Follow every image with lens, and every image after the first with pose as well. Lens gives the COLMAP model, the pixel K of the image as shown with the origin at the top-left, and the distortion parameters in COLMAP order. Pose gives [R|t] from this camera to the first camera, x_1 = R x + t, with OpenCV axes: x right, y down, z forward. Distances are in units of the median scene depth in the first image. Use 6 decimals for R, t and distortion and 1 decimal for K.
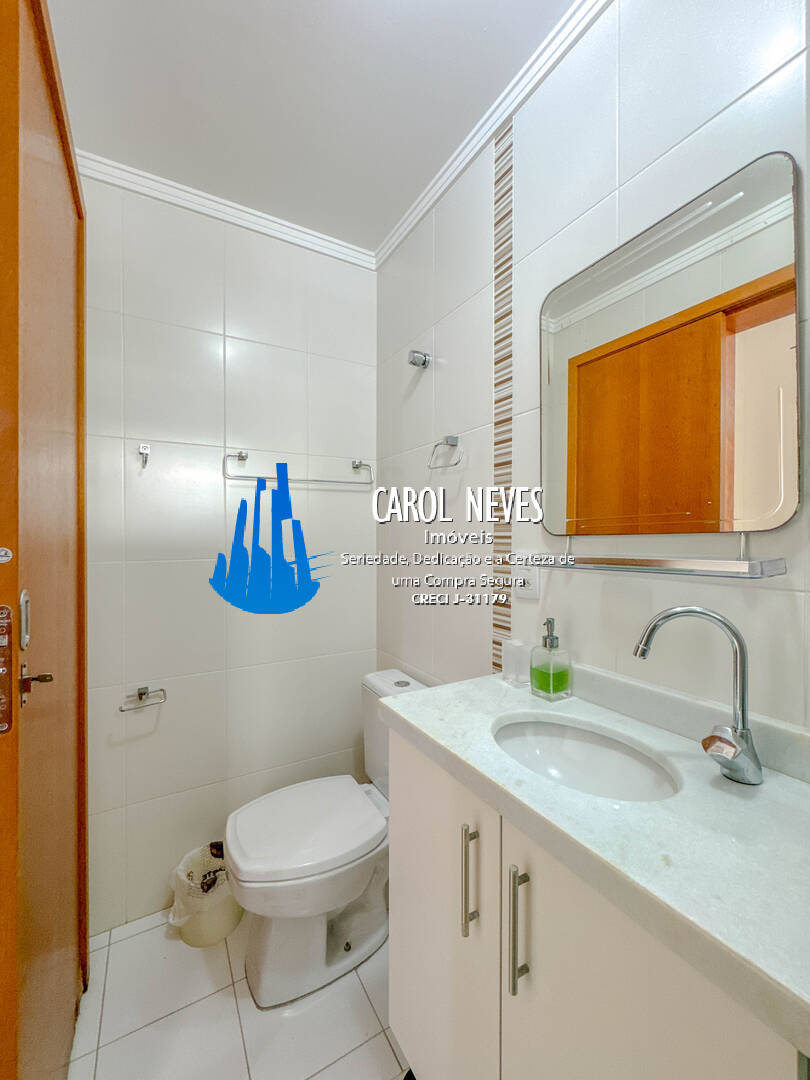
lens RADIAL K [[436.1, 0, 404.9], [0, 436.1, 541.1], [0, 0, 1]] dist [-0.002099, 0.001913]
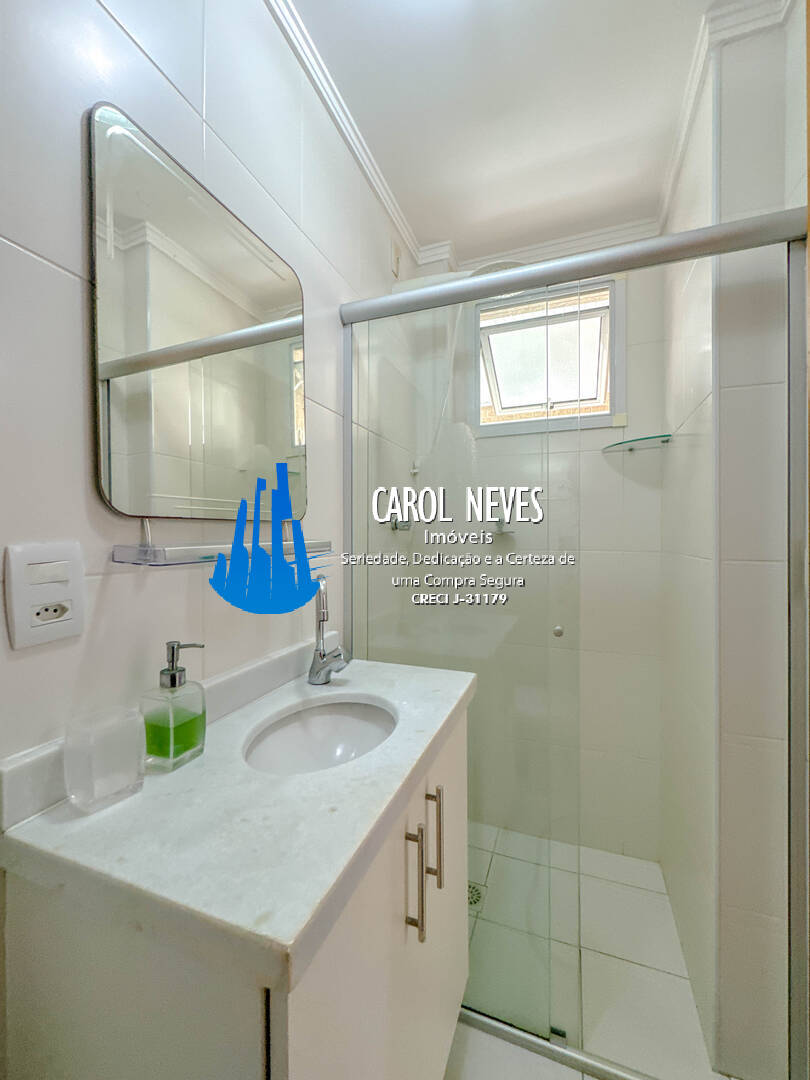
lens RADIAL K [[436.1, 0, 405.0], [0, 436.1, 539.0], [0, 0, 1]] dist [-0.002099, 0.001913]
pose [[-0.625268, -0.001970, 0.780408, -0.498816], [0.008233, 0.999925, 0.009120, 0.024167], [-0.780367, 0.012127, -0.625205, 1.411145]]
